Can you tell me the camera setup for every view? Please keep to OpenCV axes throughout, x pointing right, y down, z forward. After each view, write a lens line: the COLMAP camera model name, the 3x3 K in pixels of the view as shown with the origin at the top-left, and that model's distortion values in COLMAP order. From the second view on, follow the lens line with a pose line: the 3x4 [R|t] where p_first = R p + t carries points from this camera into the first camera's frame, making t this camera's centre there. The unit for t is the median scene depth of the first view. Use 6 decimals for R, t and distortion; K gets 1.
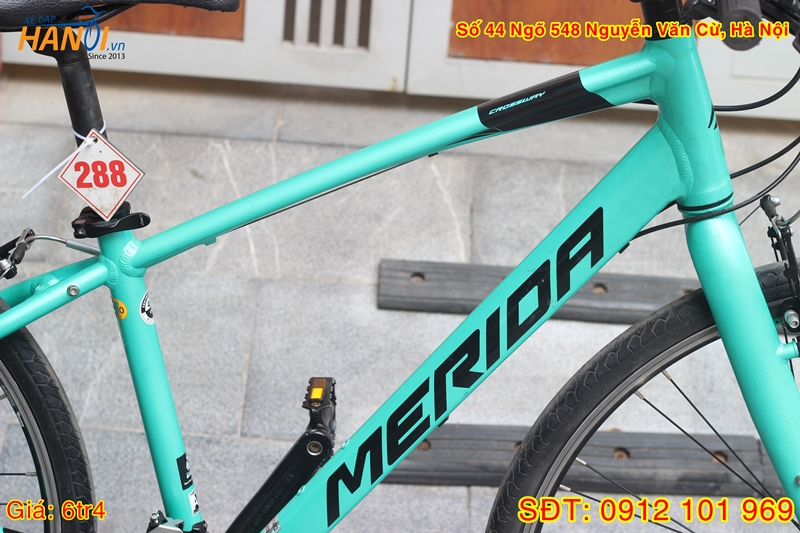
lens RADIAL K [[1966.2, 0, 400.0], [0, 1966.2, 266.5], [0, 0, 1]] dist [0.014480, -2.662883]
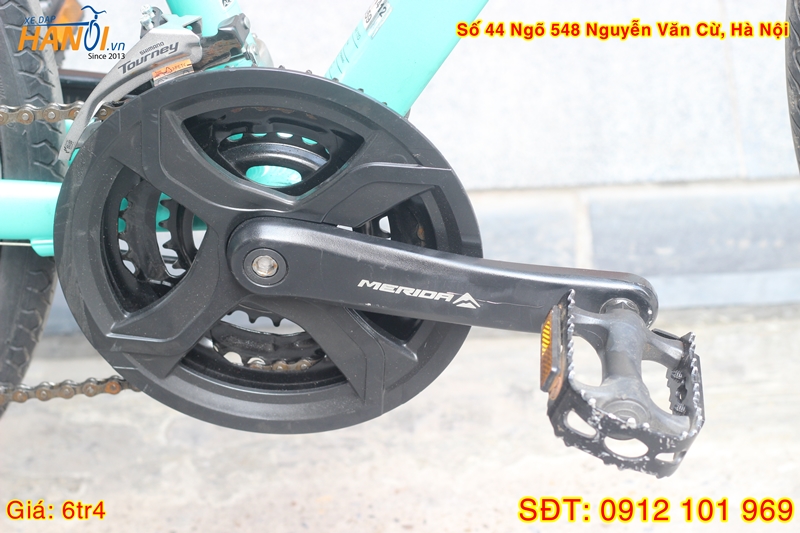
lens RADIAL K [[1871.0, 0, 400.0], [0, 1871.0, 266.5], [0, 0, 1]] dist [-0.127681, -0.022634]
pose [[0.985673, -0.125280, -0.112933, -0.011621], [0.143315, 0.975122, 0.169110, 0.120512], [0.088937, -0.182872, 0.979106, 0.523695]]
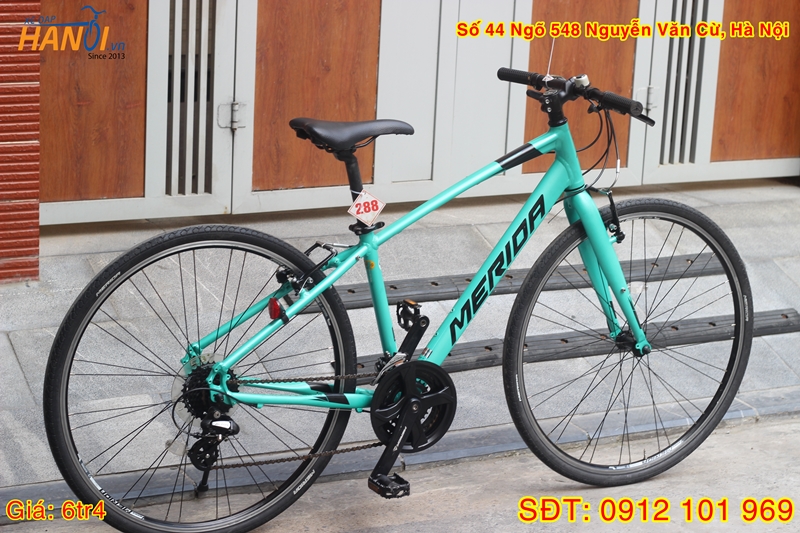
lens RADIAL K [[1871.0, 0, 400.0], [0, 1871.0, 266.5], [0, 0, 1]] dist [-0.127681, -0.022634]
pose [[0.880616, -0.145961, 0.450790, -1.130576], [0.196535, 0.978191, -0.067201, 0.182469], [-0.431150, 0.147774, 0.890097, -1.037822]]
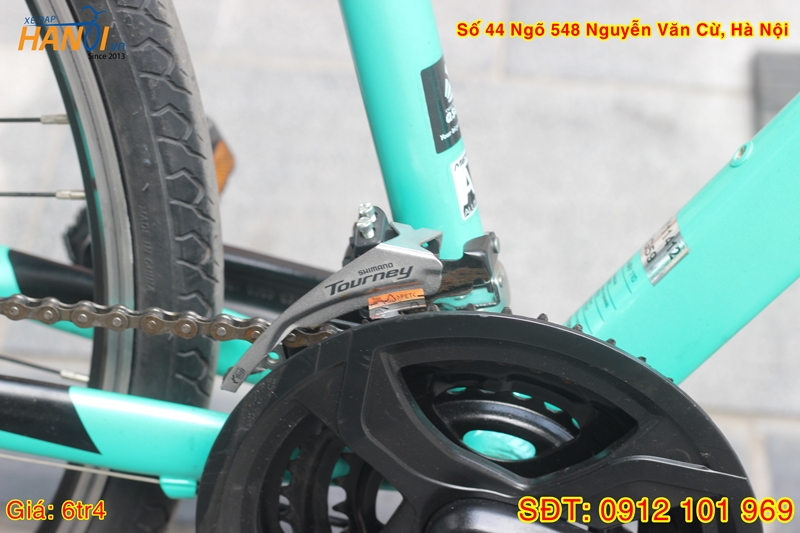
lens RADIAL K [[1871.0, 0, 400.0], [0, 1871.0, 266.5], [0, 0, 1]] dist [-0.127681, -0.022634]
pose [[0.996025, 0.000090, -0.089071, -0.087000], [0.012387, 0.990142, 0.139521, 0.086398], [0.088205, -0.140070, 0.986205, 0.647680]]
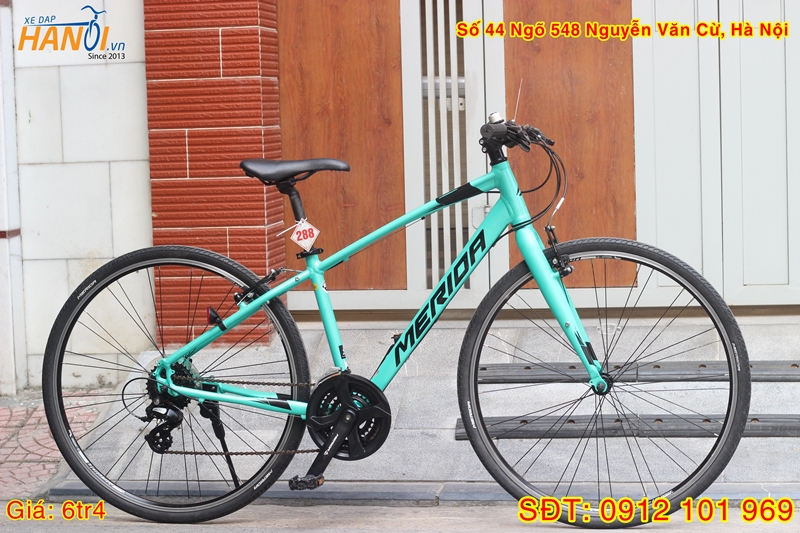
lens RADIAL K [[1871.0, 0, 400.0], [0, 1871.0, 266.5], [0, 0, 1]] dist [-0.127681, -0.022634]
pose [[0.982332, -0.089755, -0.164217, 0.396733], [0.034776, 0.949751, -0.311068, 0.795870], [0.183885, 0.299862, 0.936093, -1.394956]]
